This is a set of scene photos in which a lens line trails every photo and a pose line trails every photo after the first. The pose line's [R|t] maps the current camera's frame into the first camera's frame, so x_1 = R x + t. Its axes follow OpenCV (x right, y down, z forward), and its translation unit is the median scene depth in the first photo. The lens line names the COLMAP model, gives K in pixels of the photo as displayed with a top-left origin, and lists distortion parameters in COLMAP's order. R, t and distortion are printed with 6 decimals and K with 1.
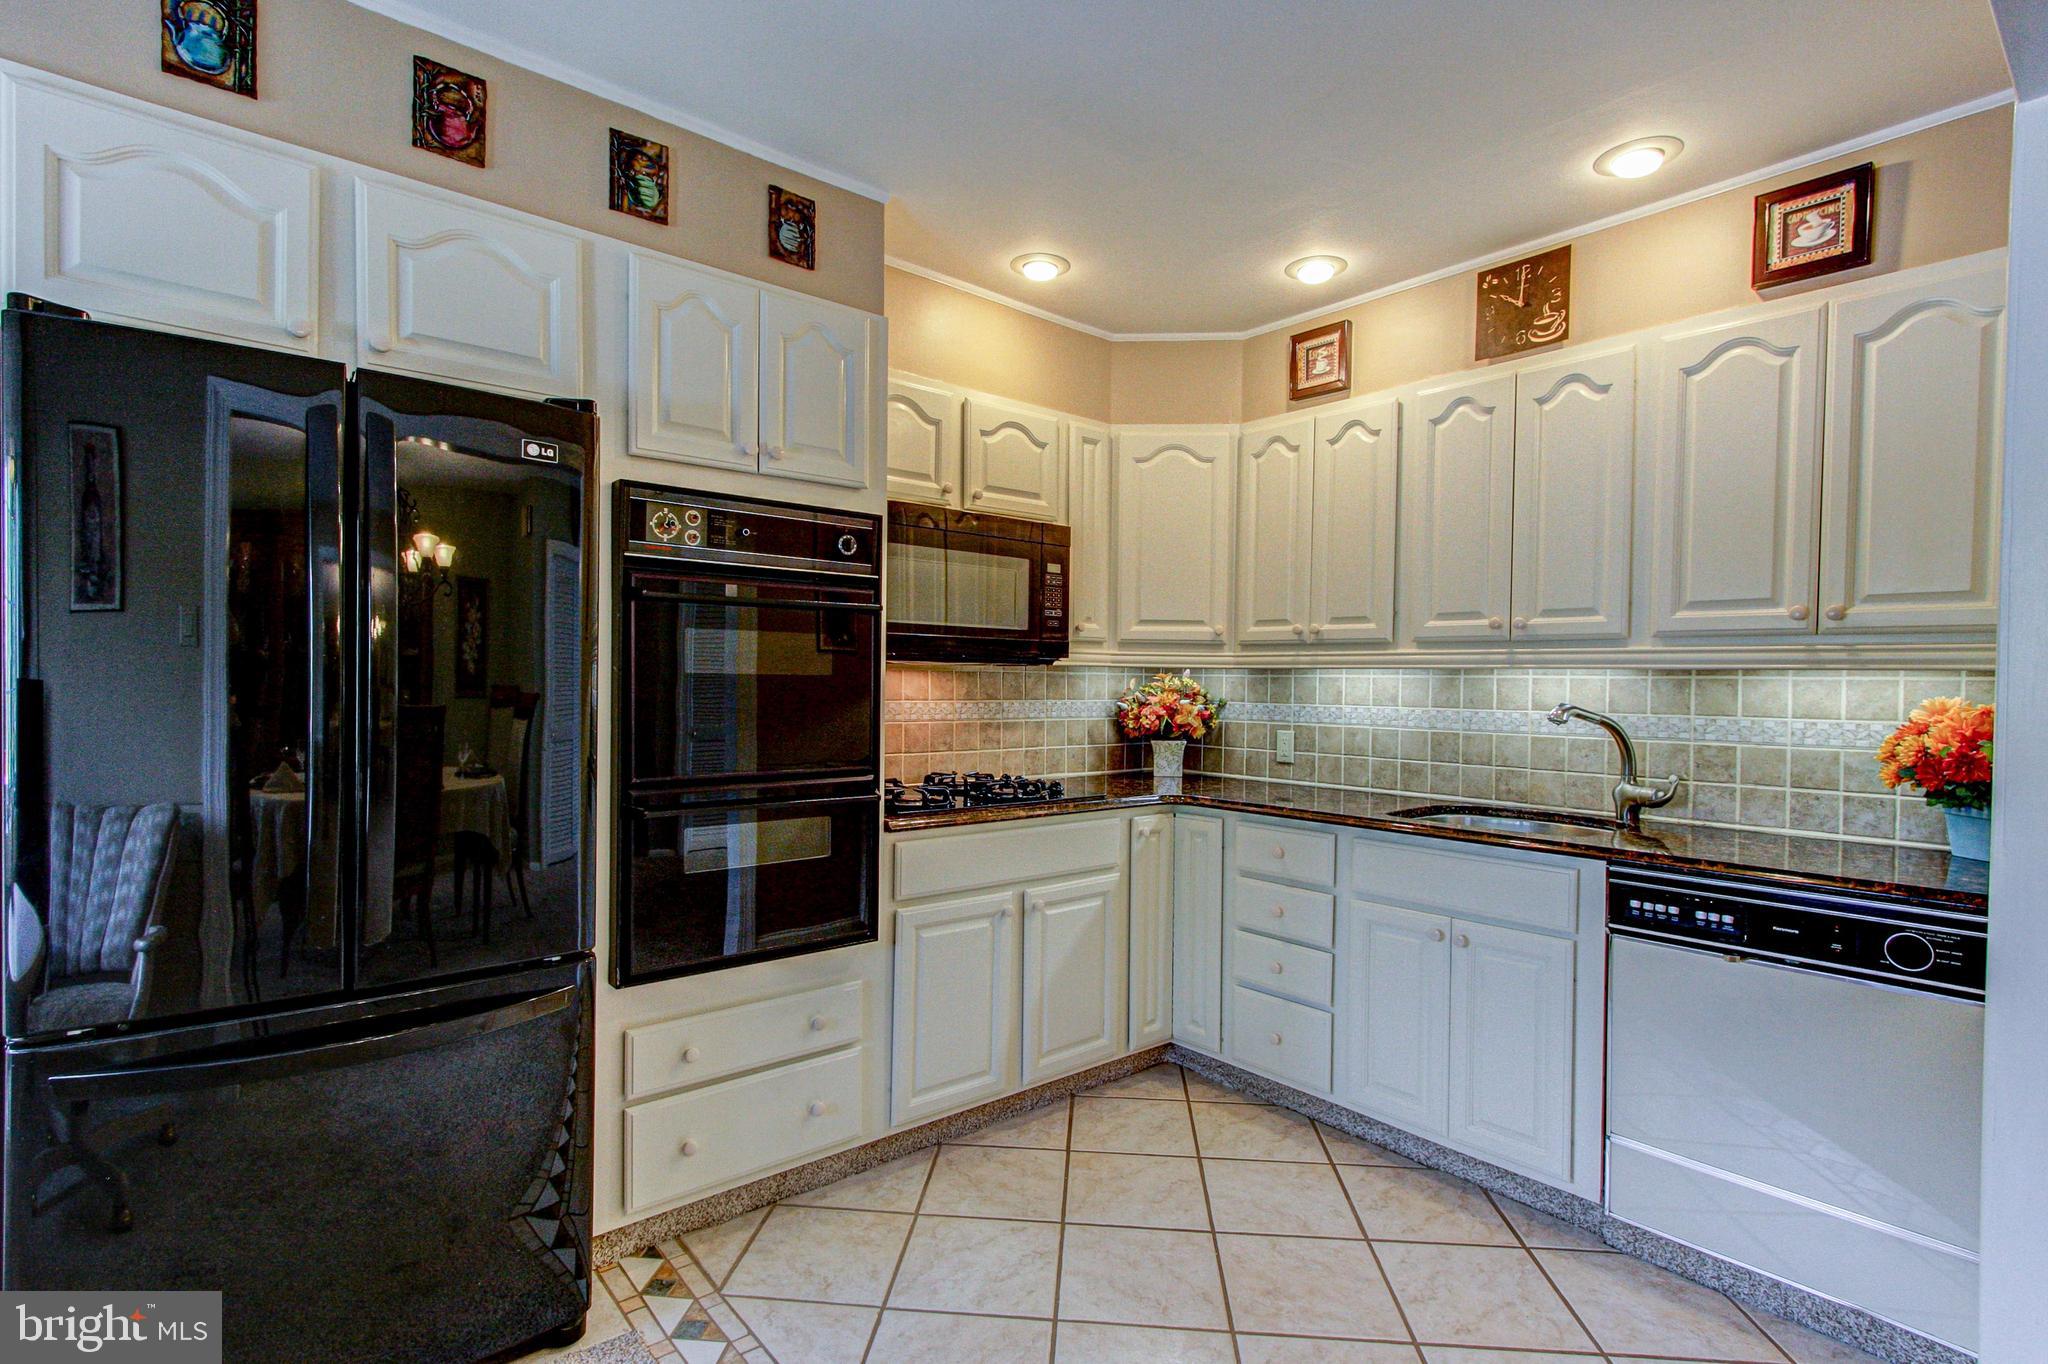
lens RADIAL K [[963.2, 0, 1030.0], [0, 963.2, 692.8], [0, 0, 1]] dist [-0.003201, 0.000065]
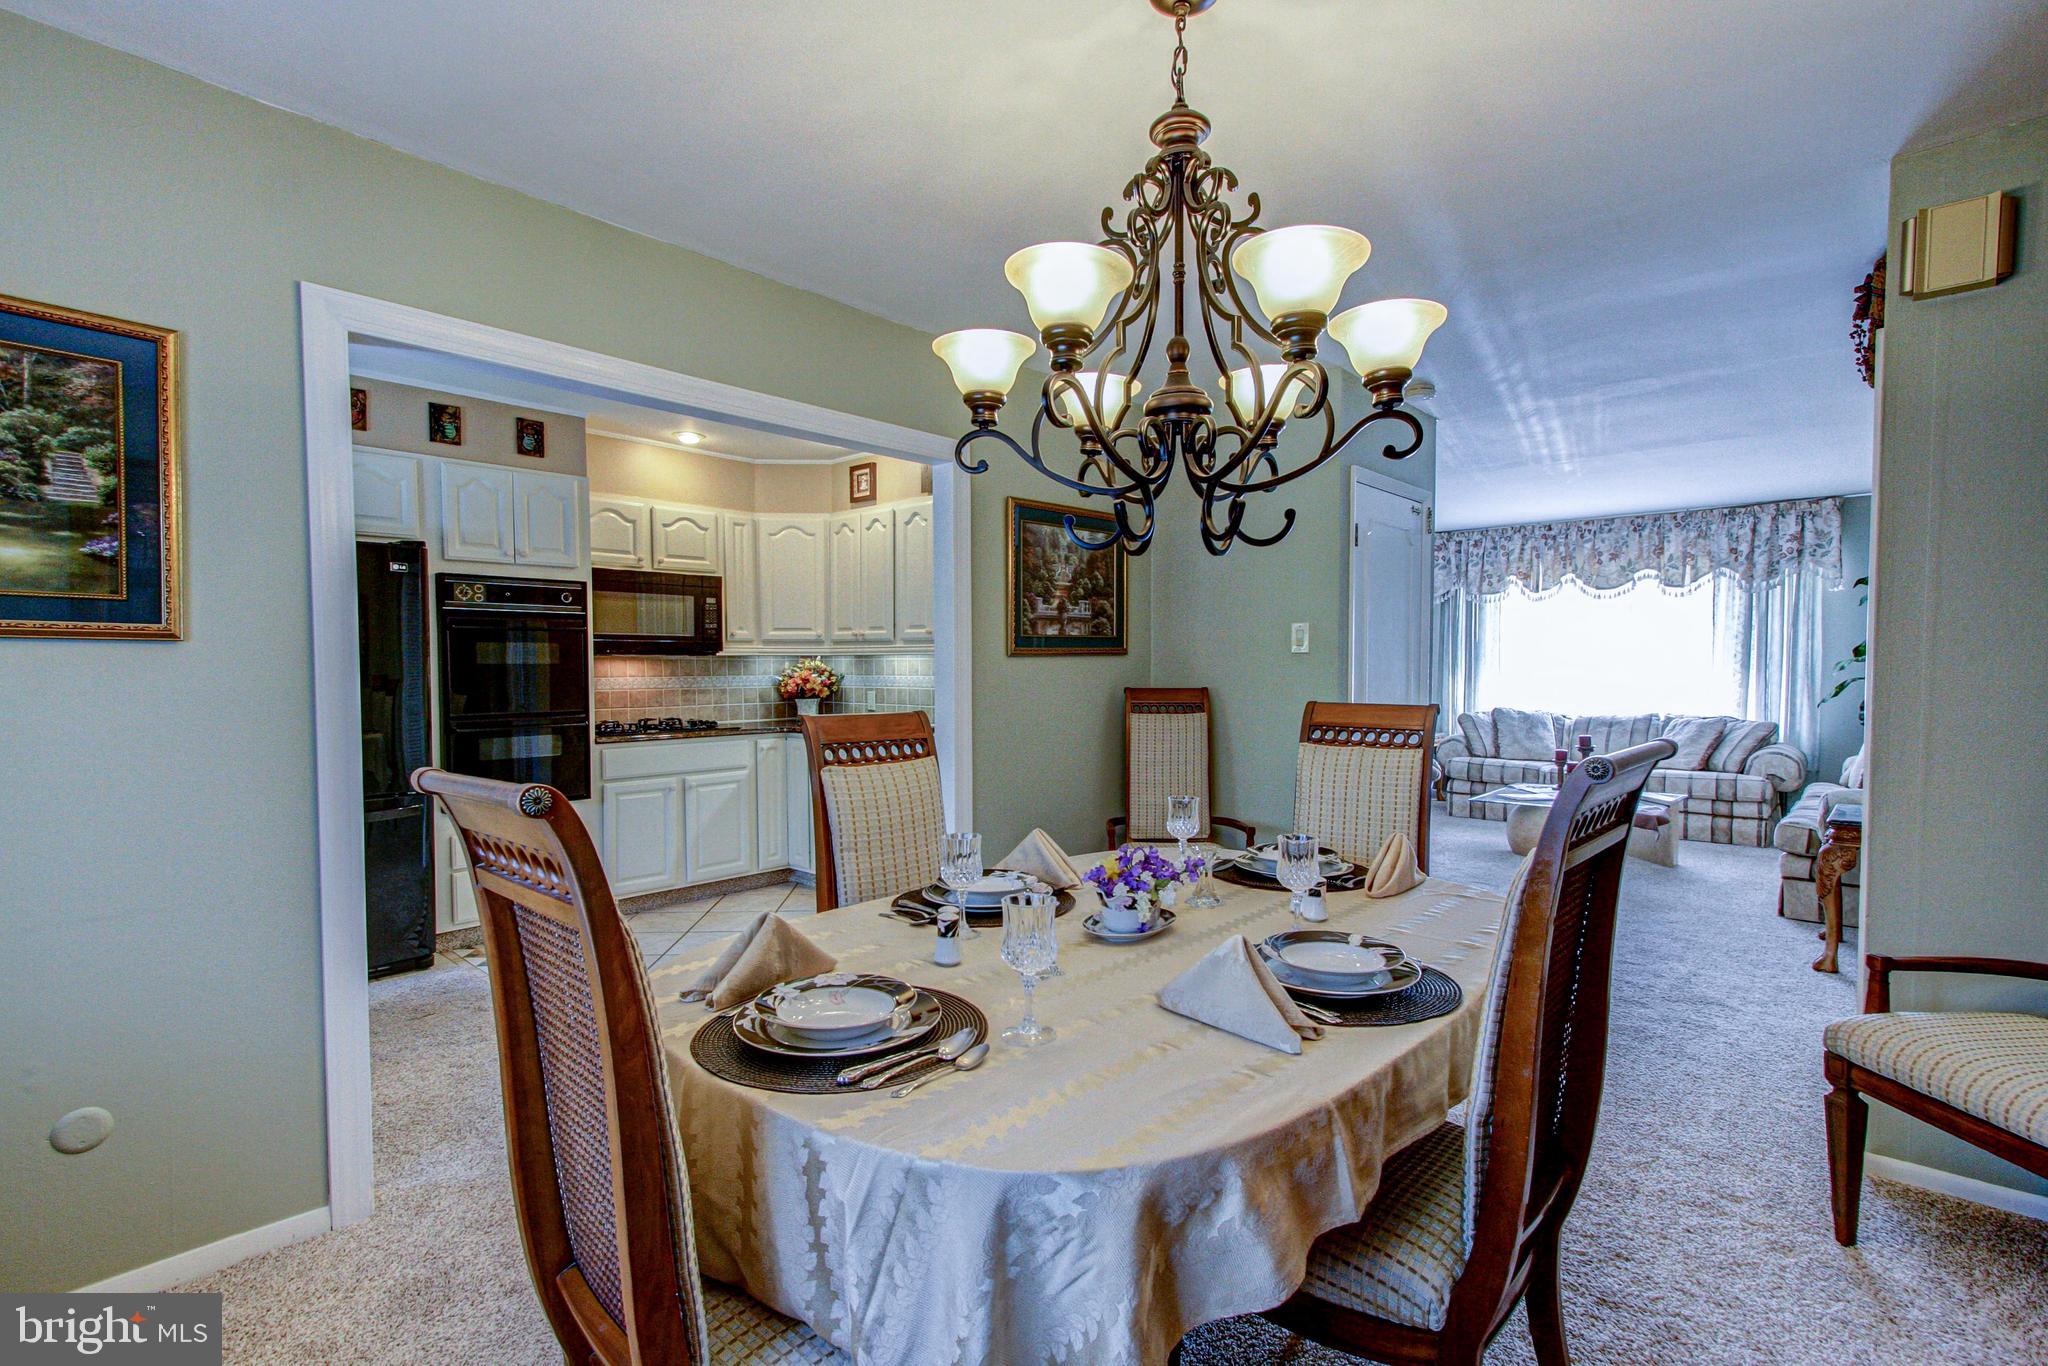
lens RADIAL K [[948.7, 0, 1029.2], [0, 948.7, 694.2], [0, 0, 1]] dist [0.003462, 0.000831]
pose [[0.992589, -0.019523, 0.119945, 0.403440], [0.016893, 0.999595, 0.022903, 0.012617], [-0.120343, -0.020707, 0.992516, -0.822906]]
